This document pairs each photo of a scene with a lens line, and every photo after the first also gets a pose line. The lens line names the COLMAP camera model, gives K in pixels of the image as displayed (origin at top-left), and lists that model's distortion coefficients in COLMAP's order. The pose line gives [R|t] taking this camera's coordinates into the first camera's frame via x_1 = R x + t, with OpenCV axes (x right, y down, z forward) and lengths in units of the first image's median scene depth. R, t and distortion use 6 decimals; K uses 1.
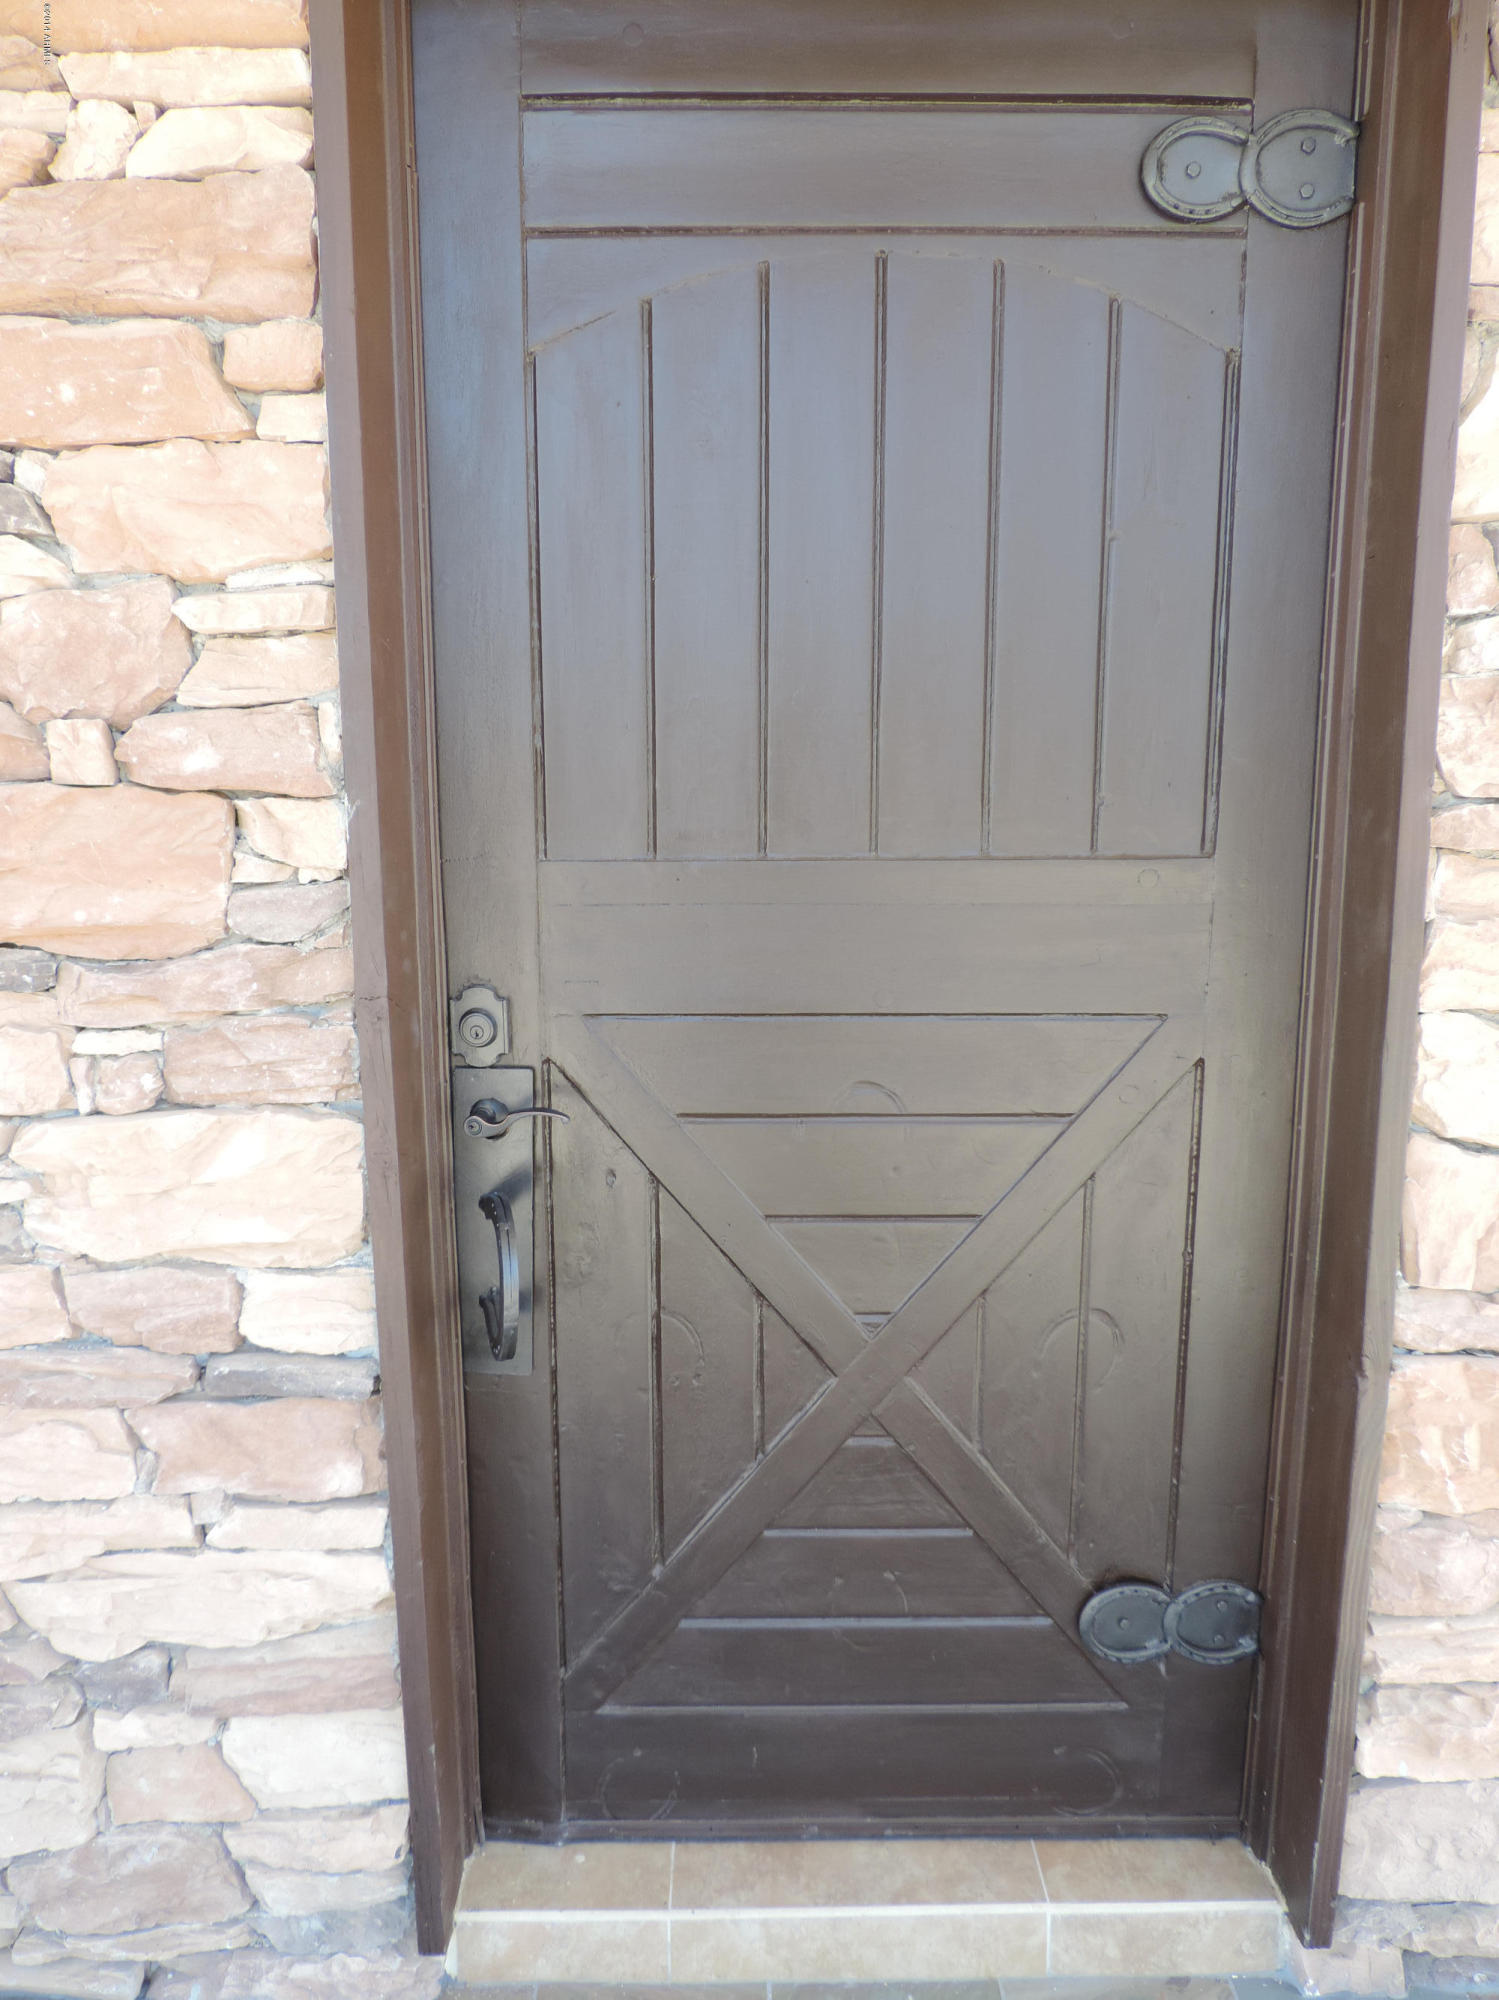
lens RADIAL K [[1424.2, 0, 755.6], [0, 1424.2, 1001.9], [0, 0, 1]] dist [-0.024423, 0.000651]
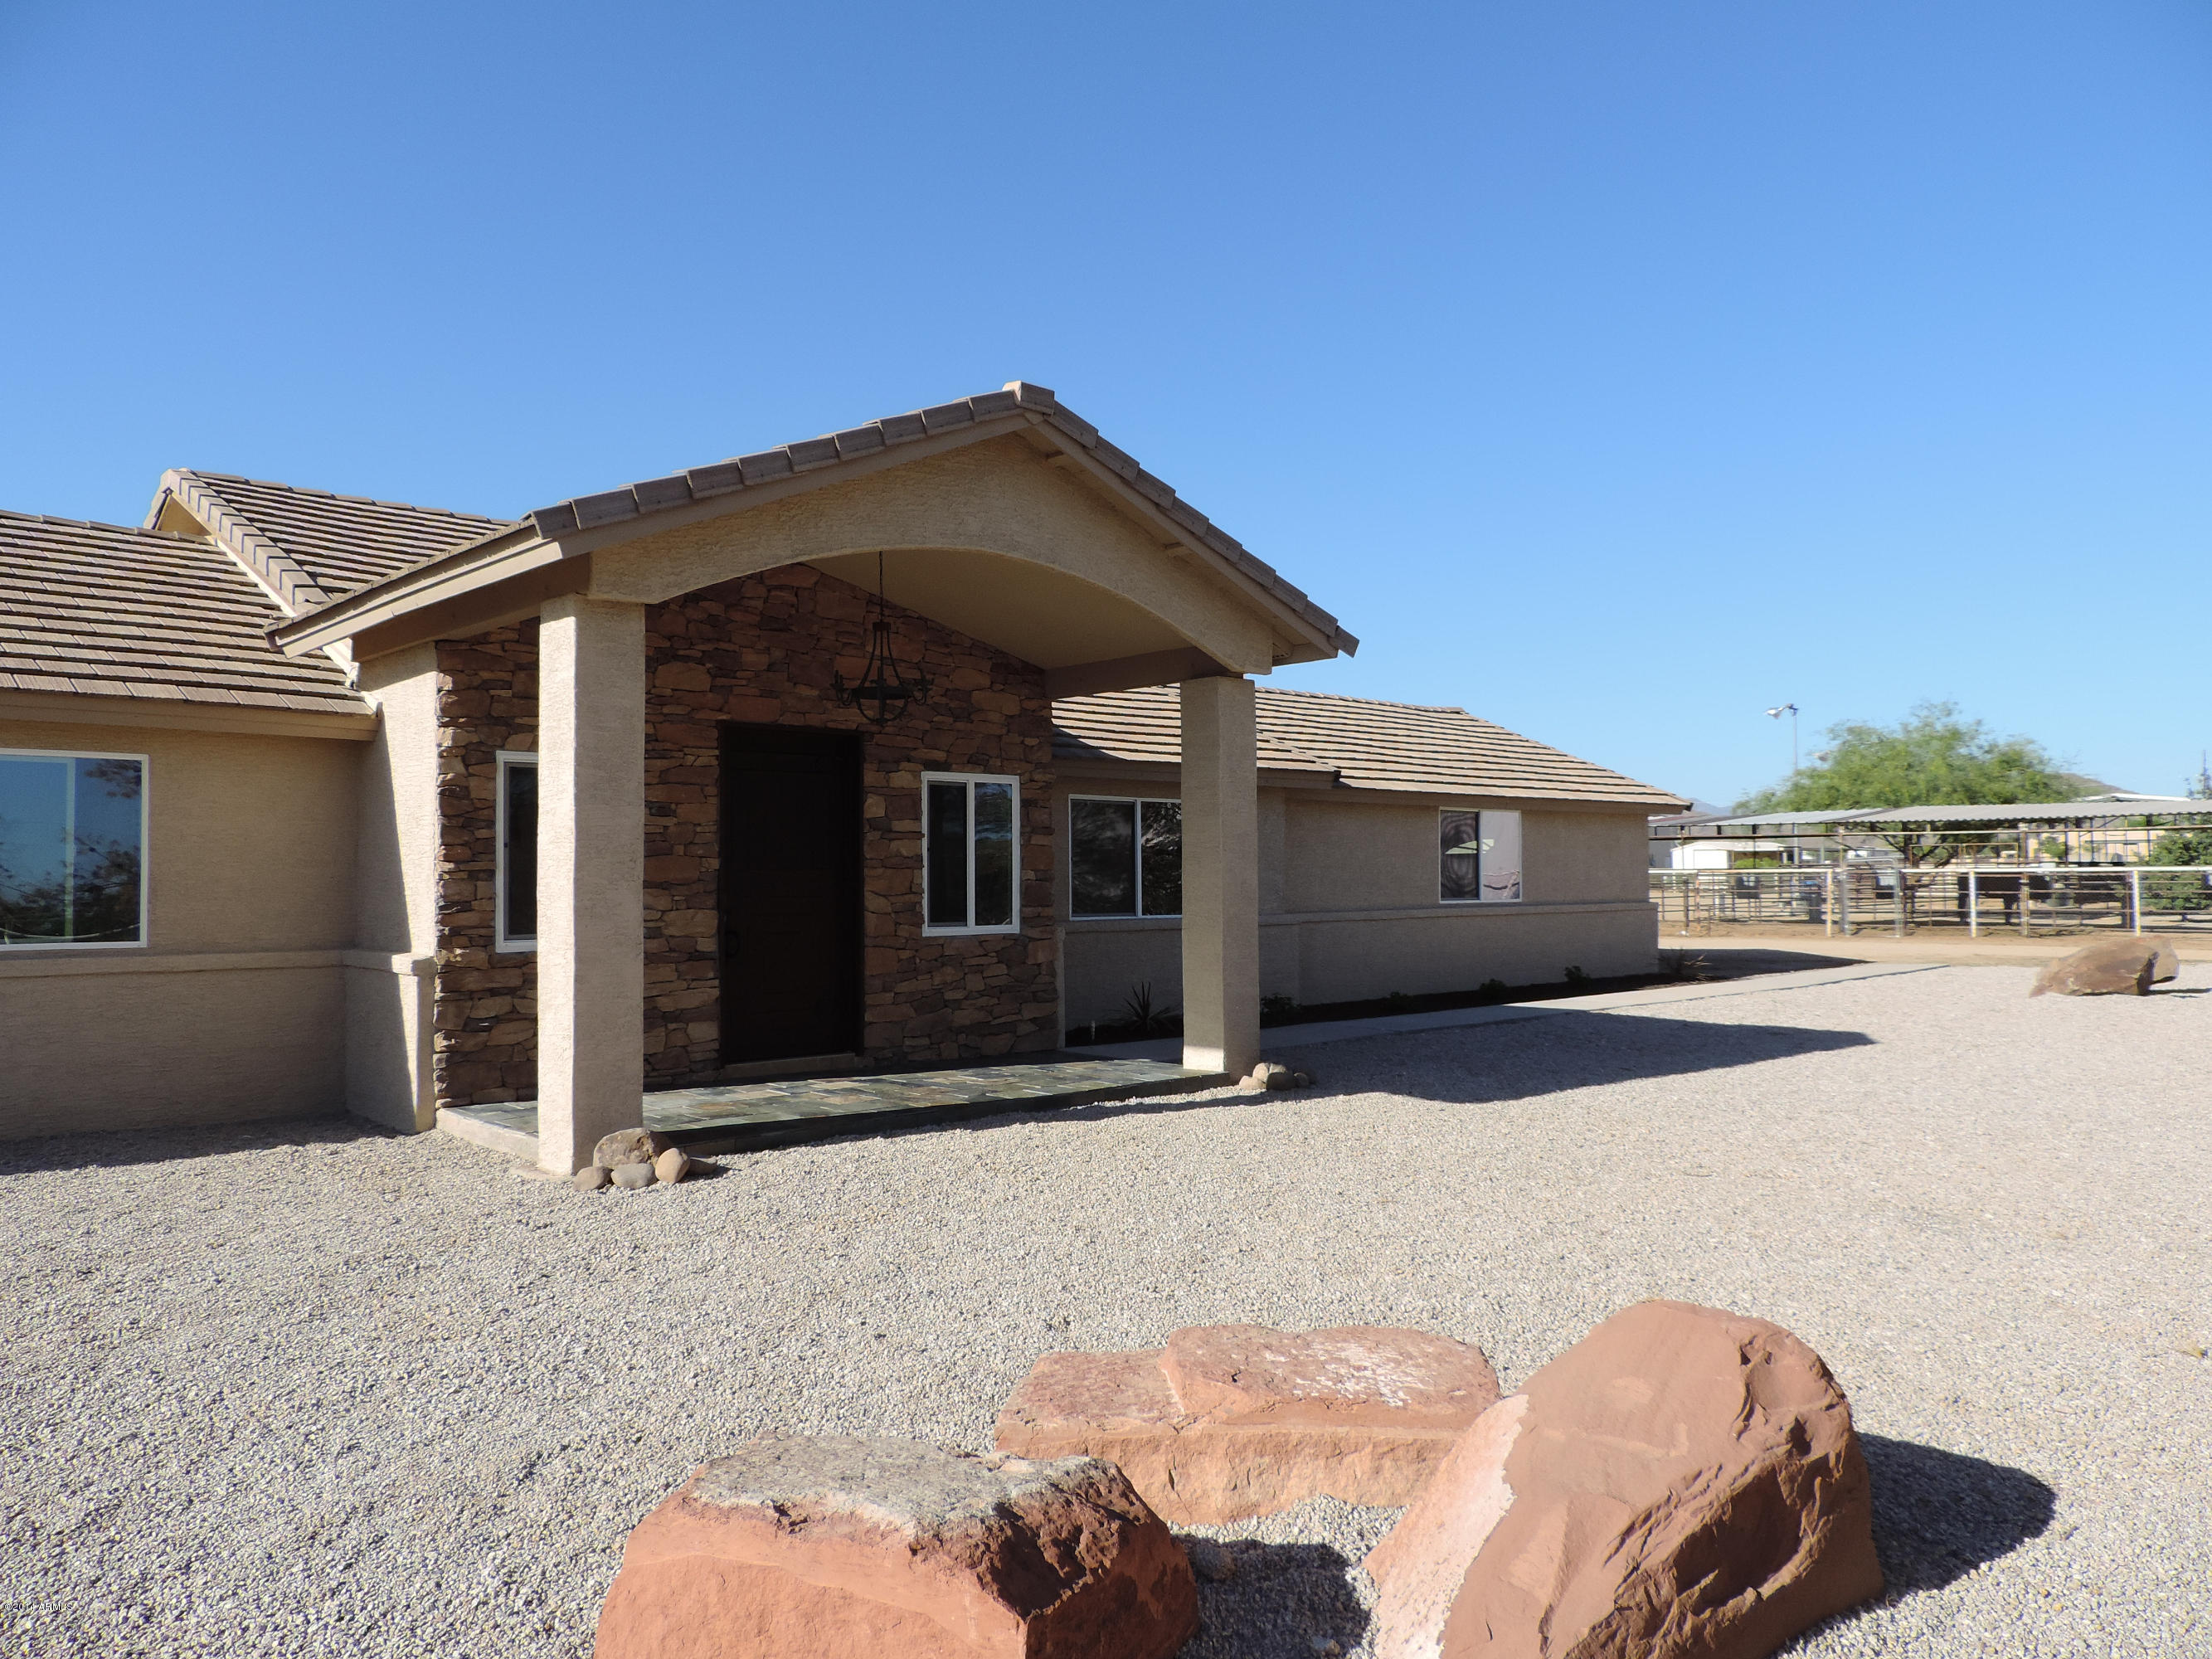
lens RADIAL K [[1575.2, 0, 1111.1], [0, 1575.2, 828.4], [0, 0, 1]] dist [-0.024423, 0.000651]
pose [[0.743568, 0.020494, 0.668347, -3.455106], [0.109831, 0.982211, -0.152309, 0.927887], [-0.659579, 0.186657, 0.728090, -4.971624]]
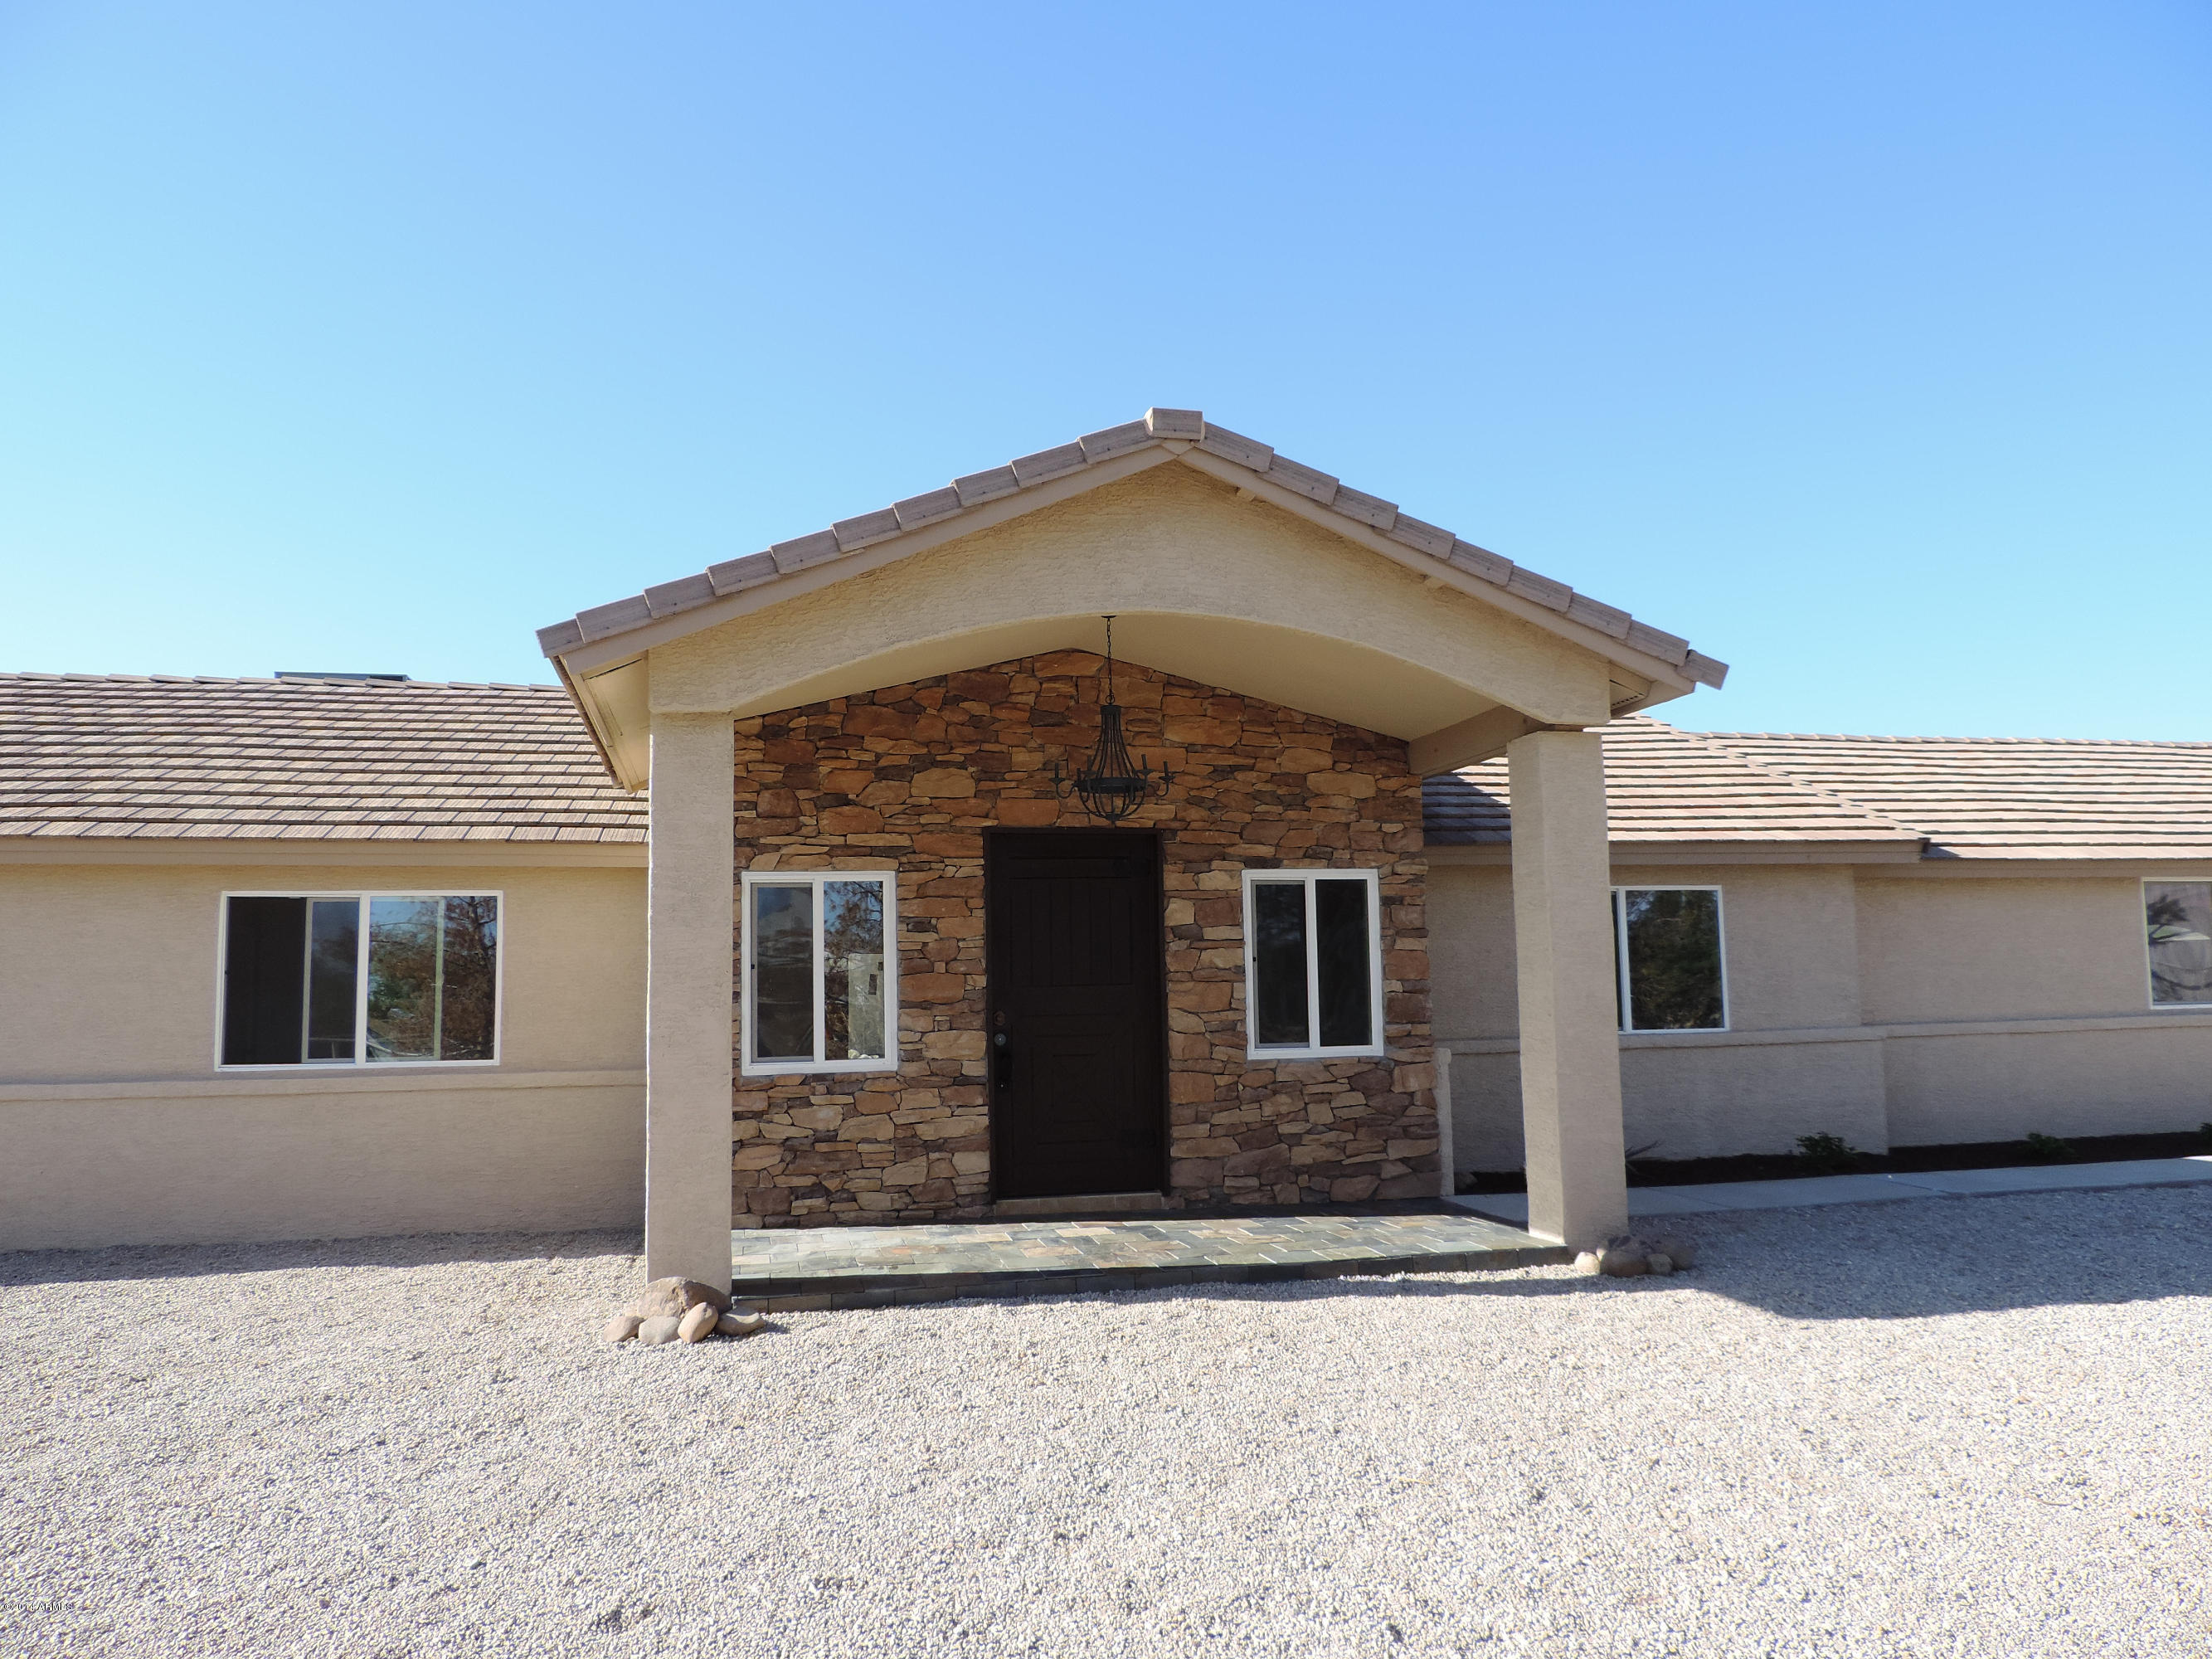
lens RADIAL K [[1575.2, 0, 1122.5], [0, 1575.2, 836.6], [0, 0, 1]] dist [-0.024423, 0.000651]
pose [[0.978679, 0.004603, 0.205342, -1.010841], [0.047849, 0.967131, -0.249734, 0.902524], [-0.199742, 0.254235, 0.946291, -5.111578]]
